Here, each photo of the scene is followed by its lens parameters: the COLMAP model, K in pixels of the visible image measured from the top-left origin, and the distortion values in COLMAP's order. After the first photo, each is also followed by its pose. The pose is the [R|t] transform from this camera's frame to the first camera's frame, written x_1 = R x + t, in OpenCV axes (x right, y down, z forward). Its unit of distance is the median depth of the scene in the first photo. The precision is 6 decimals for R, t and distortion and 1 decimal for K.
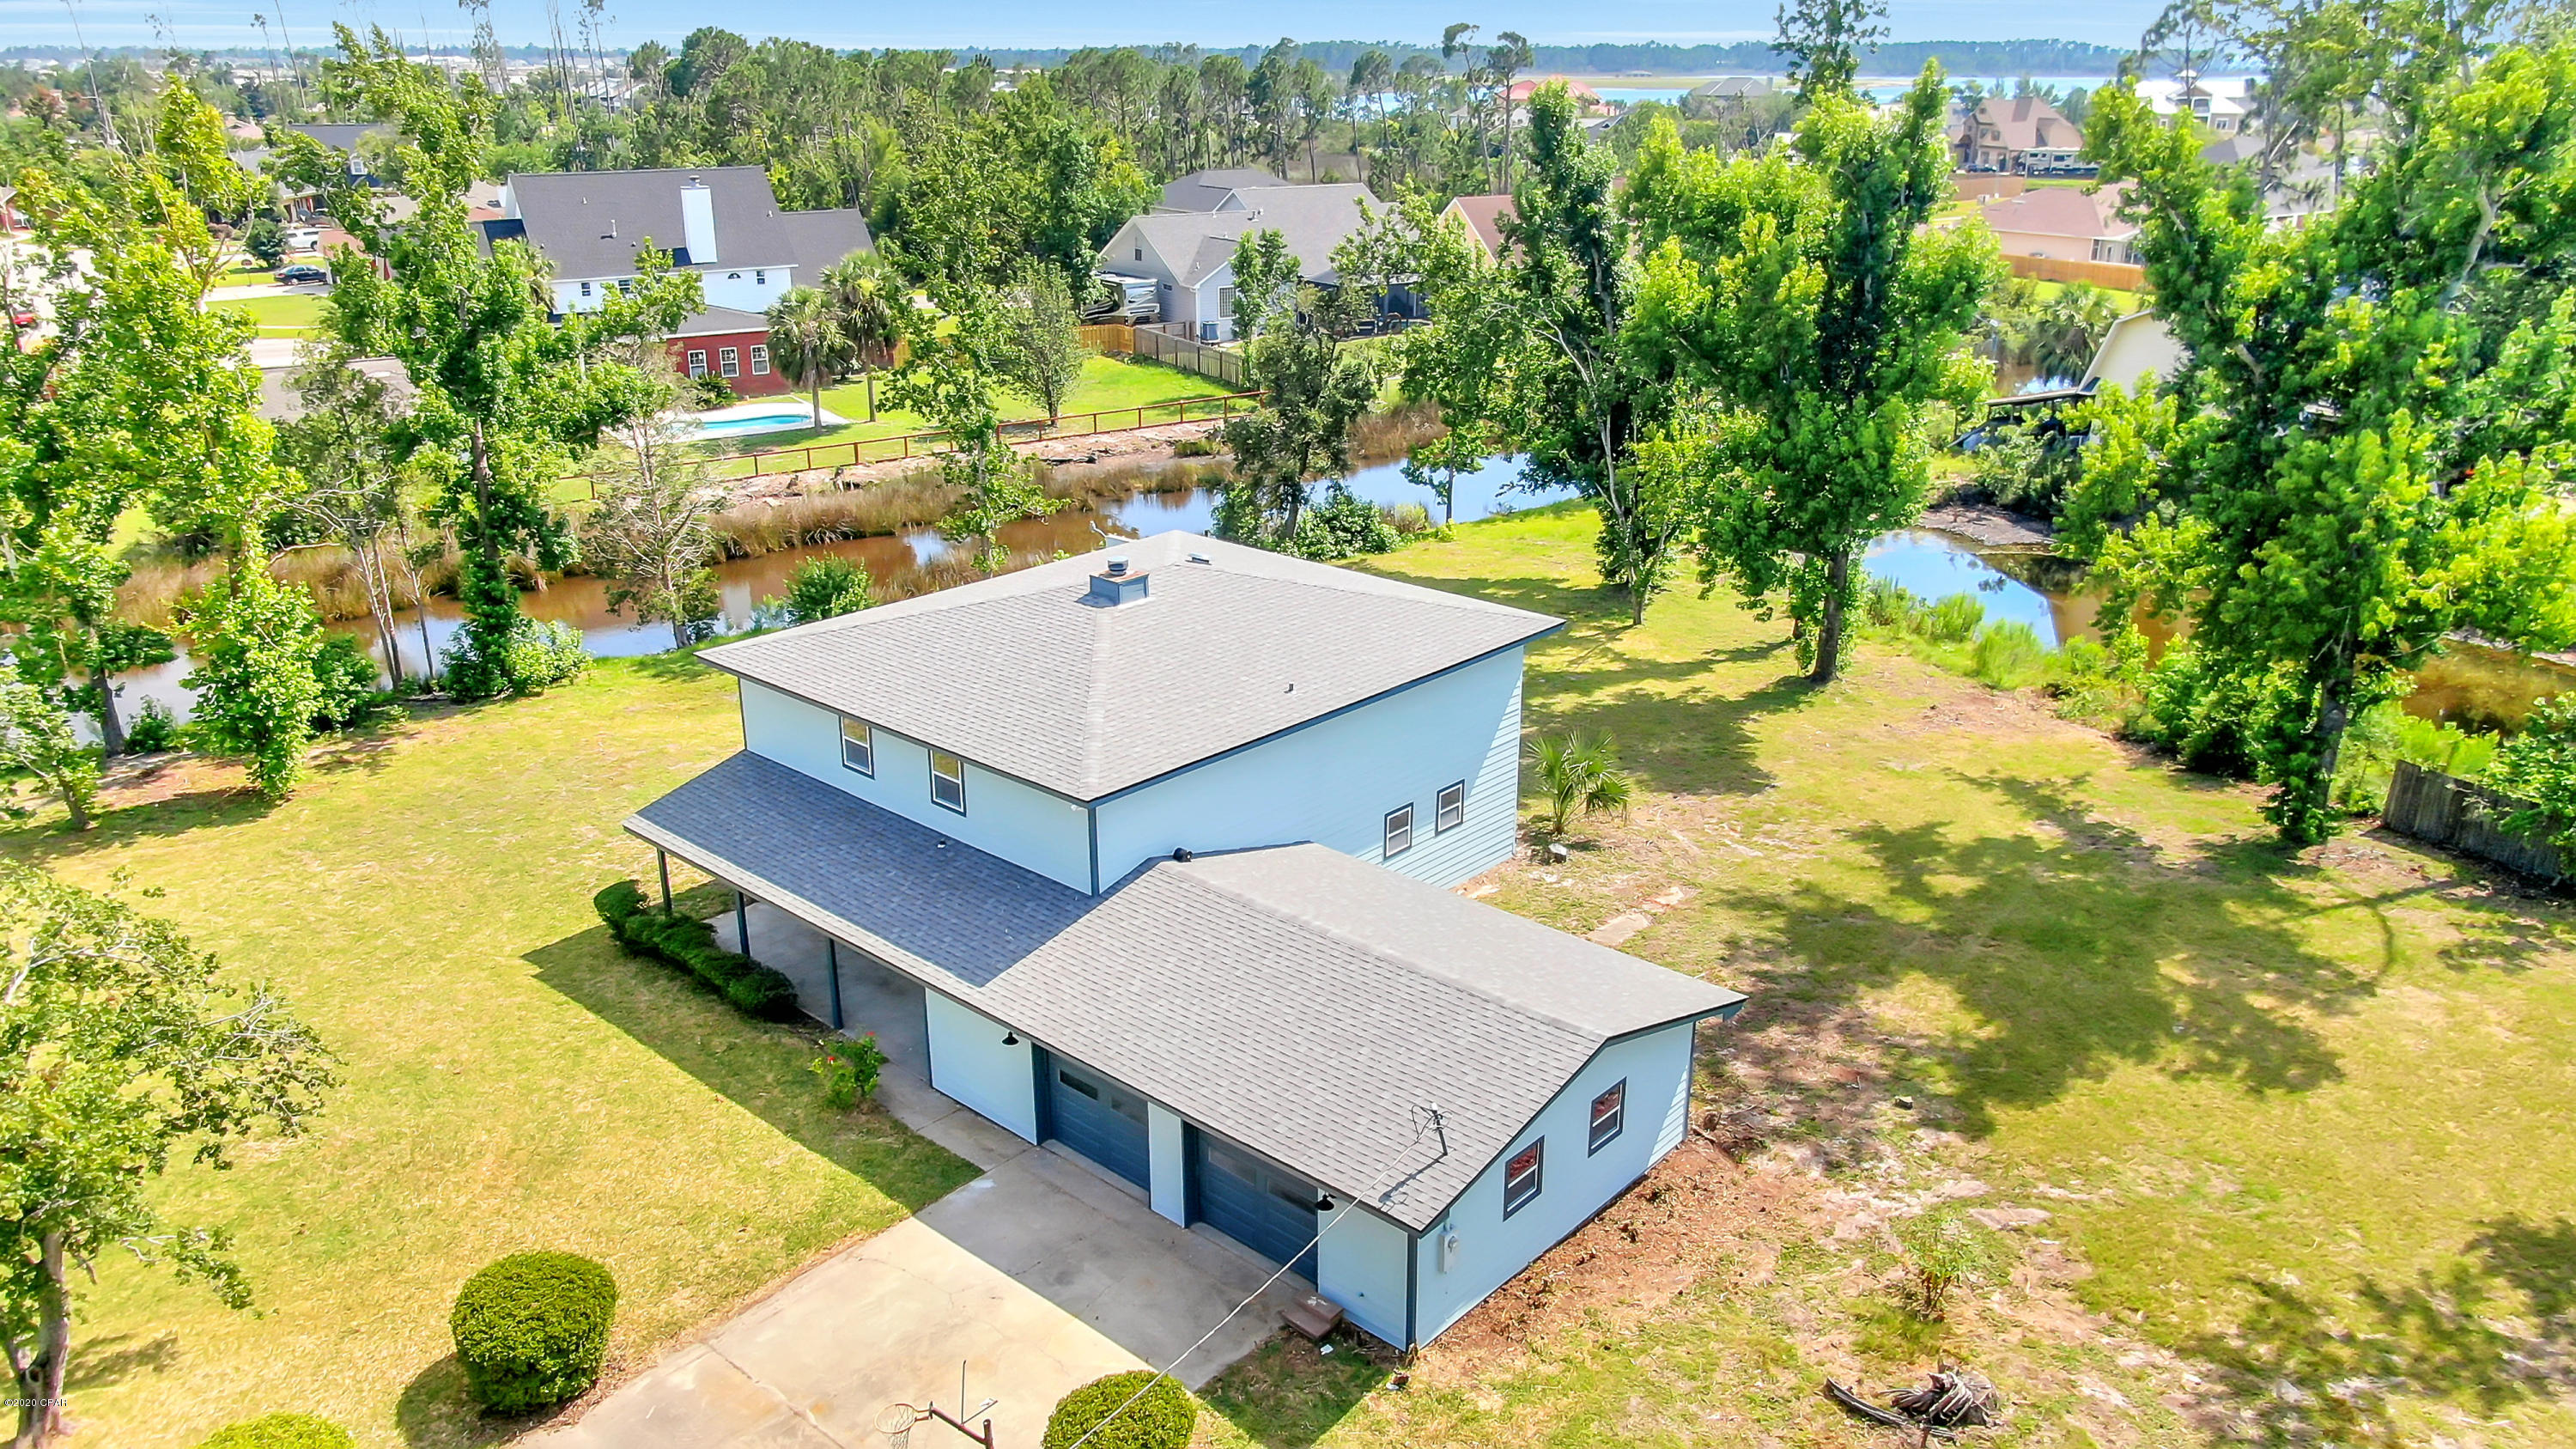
lens RADIAL K [[1873.8, 0, 1293.9], [0, 1873.8, 707.3], [0, 0, 1]] dist [-0.032268, 0.005663]
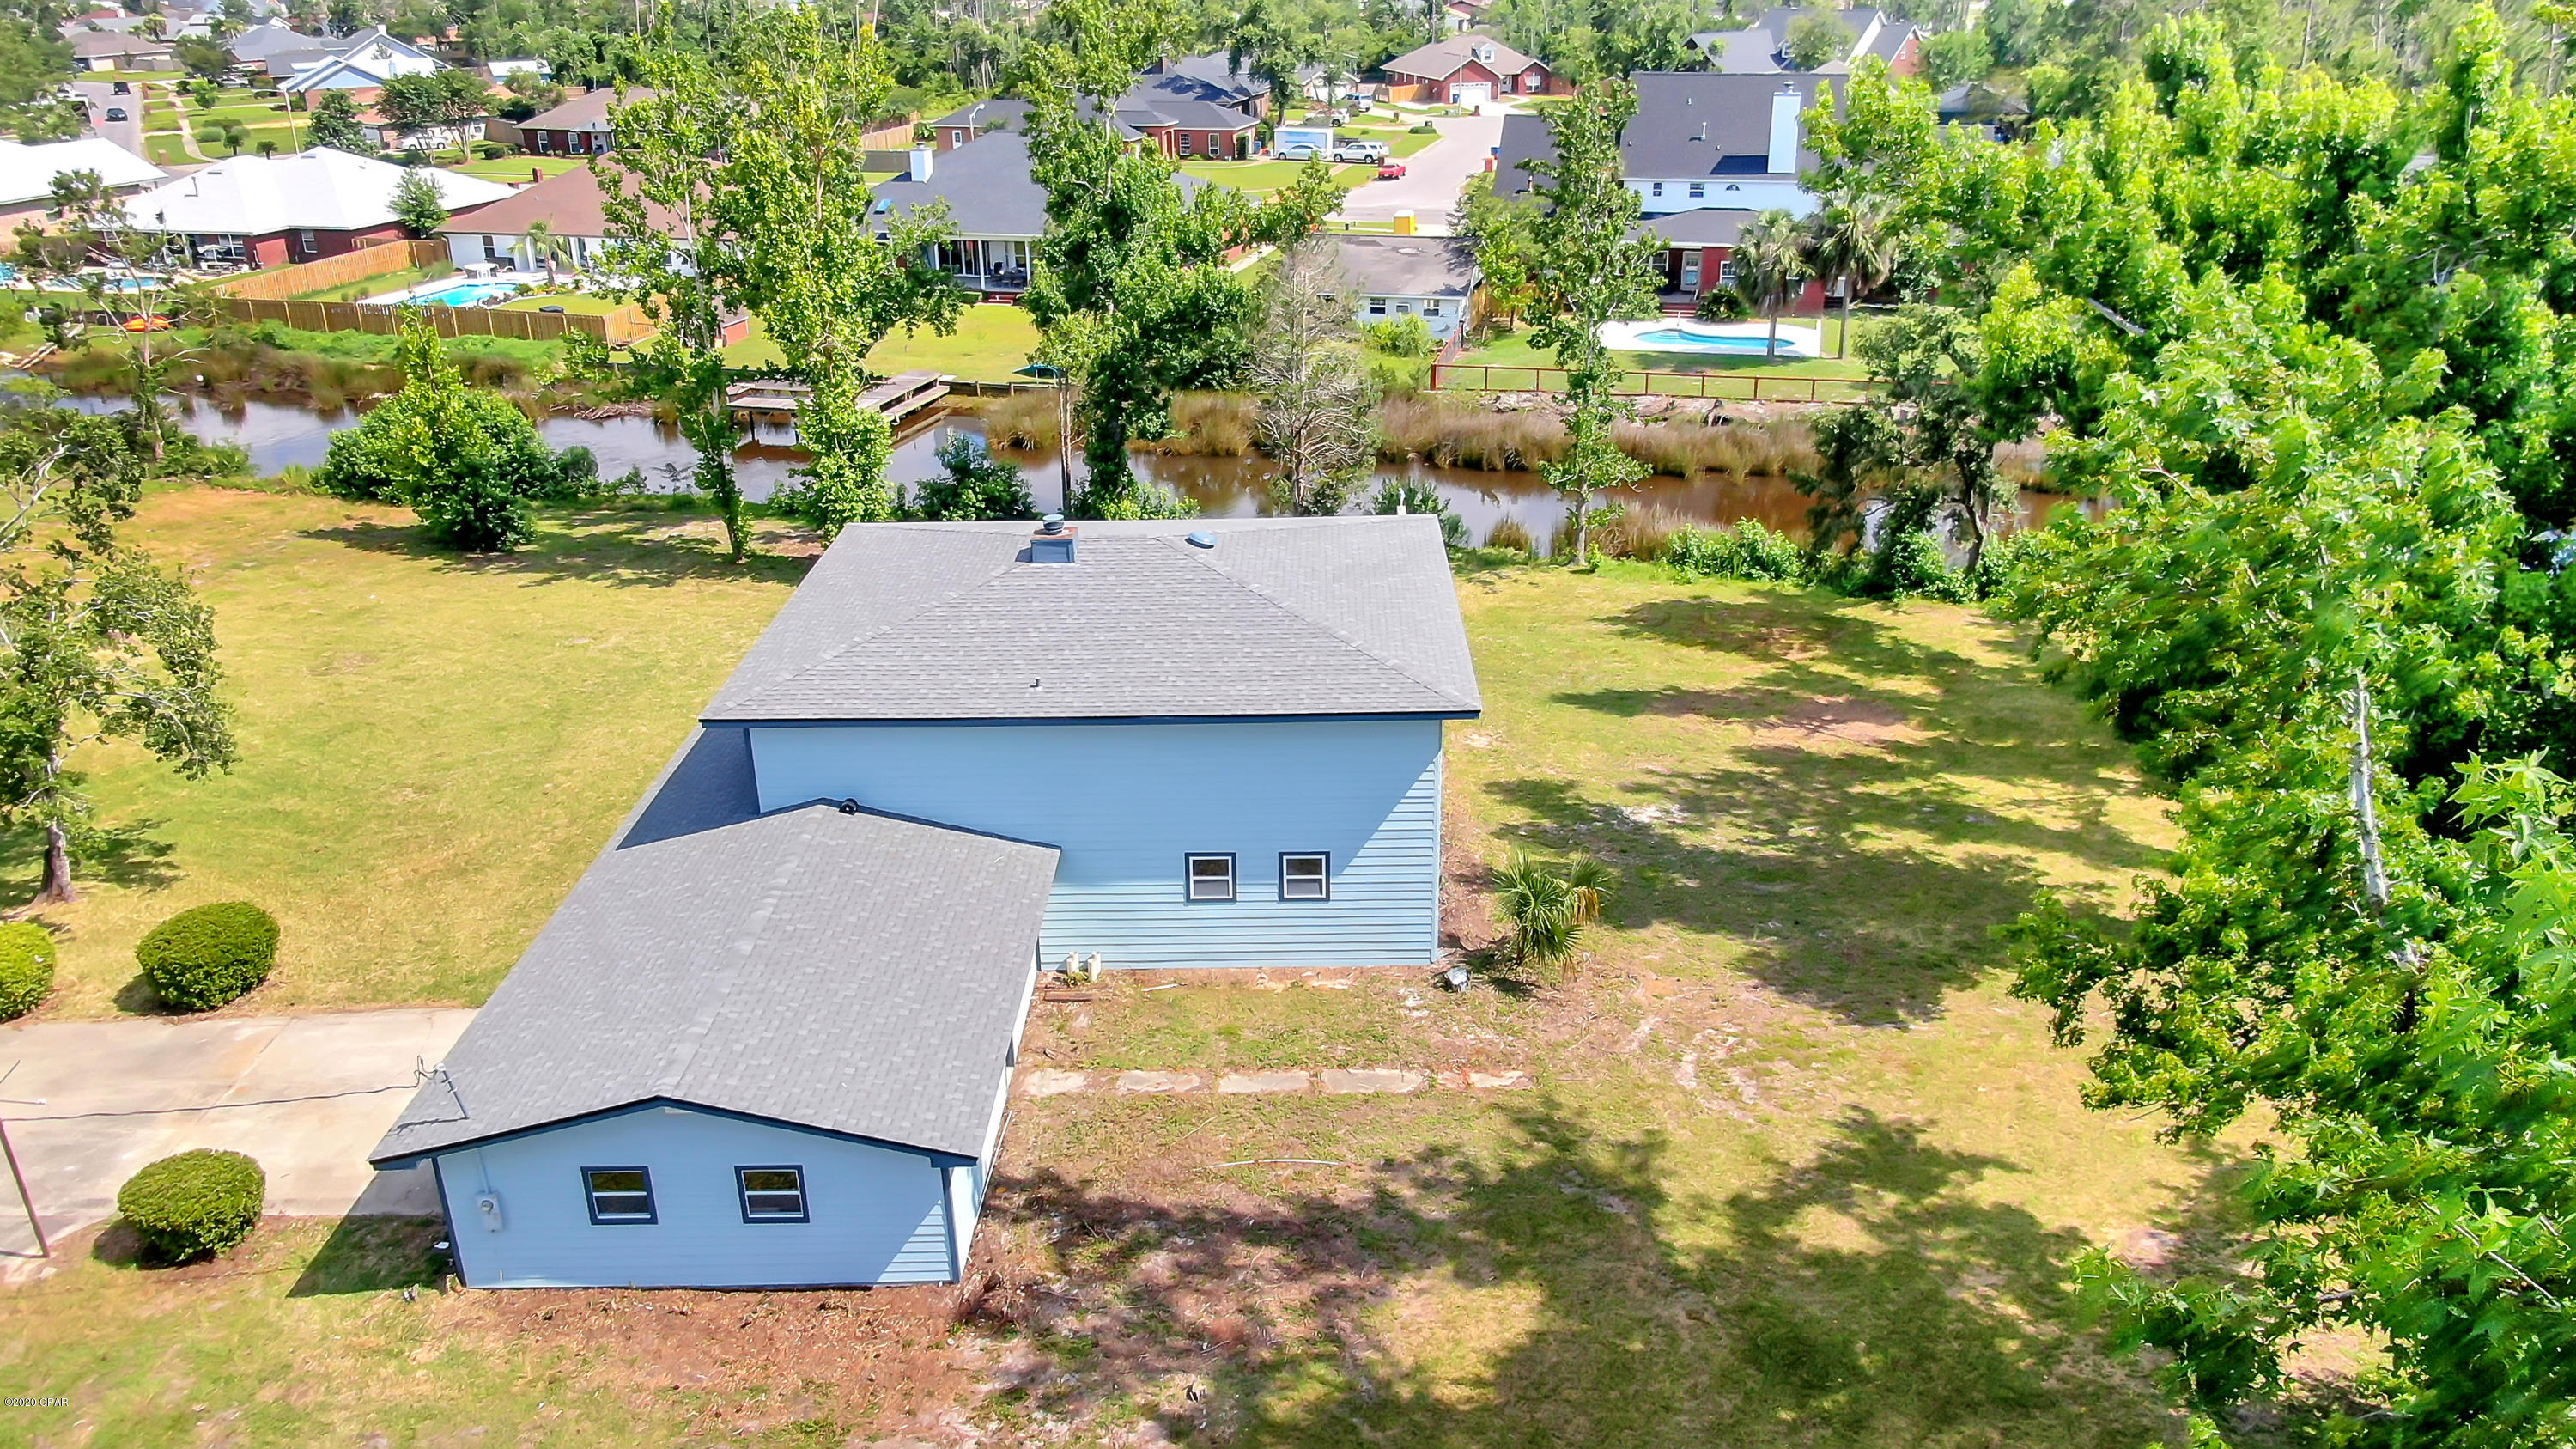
lens RADIAL K [[1873.8, 0, 1297.9], [0, 1873.8, 731.2], [0, 0, 1]] dist [-0.032268, 0.005663]
pose [[0.658636, 0.278860, -0.698882, 0.460165], [-0.228545, 0.959053, 0.167287, -0.107266], [0.716914, 0.049545, 0.695399, 0.264989]]
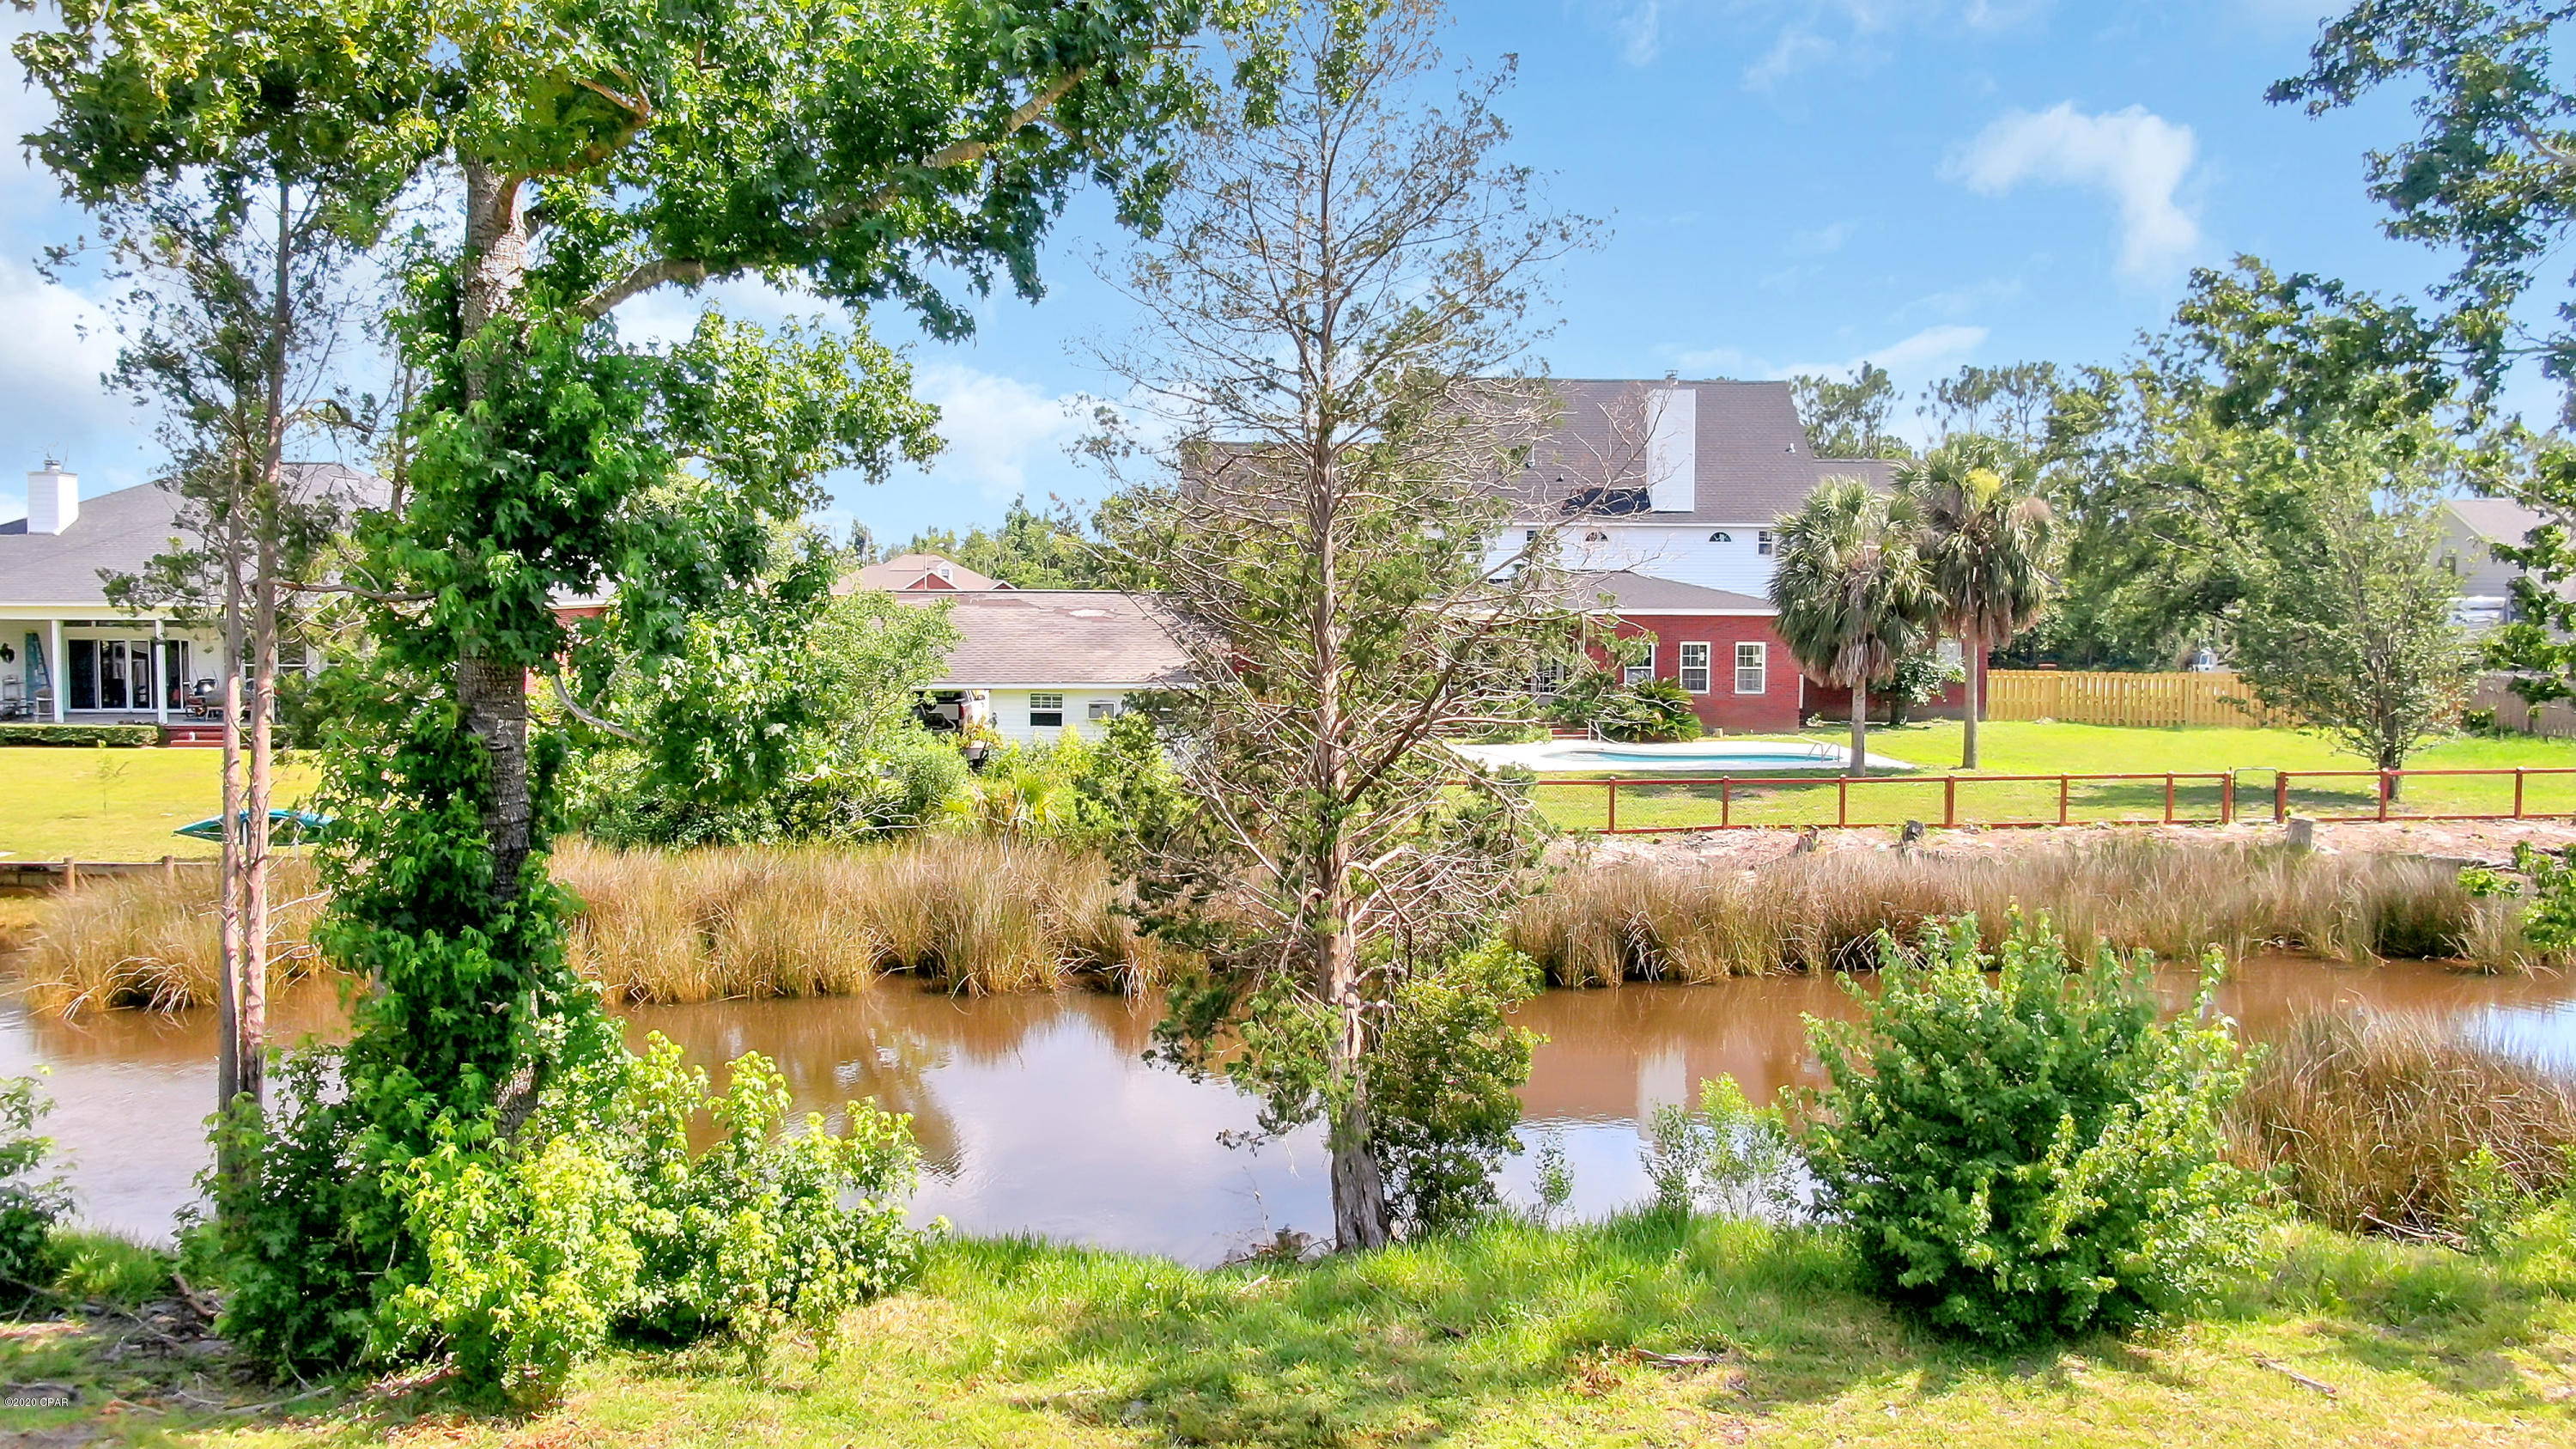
lens RADIAL K [[1873.8, 0, 1299.4], [0, 1873.8, 712.1], [0, 0, 1]] dist [-0.032268, 0.005663]
pose [[0.874510, 0.023945, -0.484415, -0.221778], [-0.156285, 0.959418, -0.234715, -0.040910], [0.459137, 0.280968, 0.842764, 0.785785]]
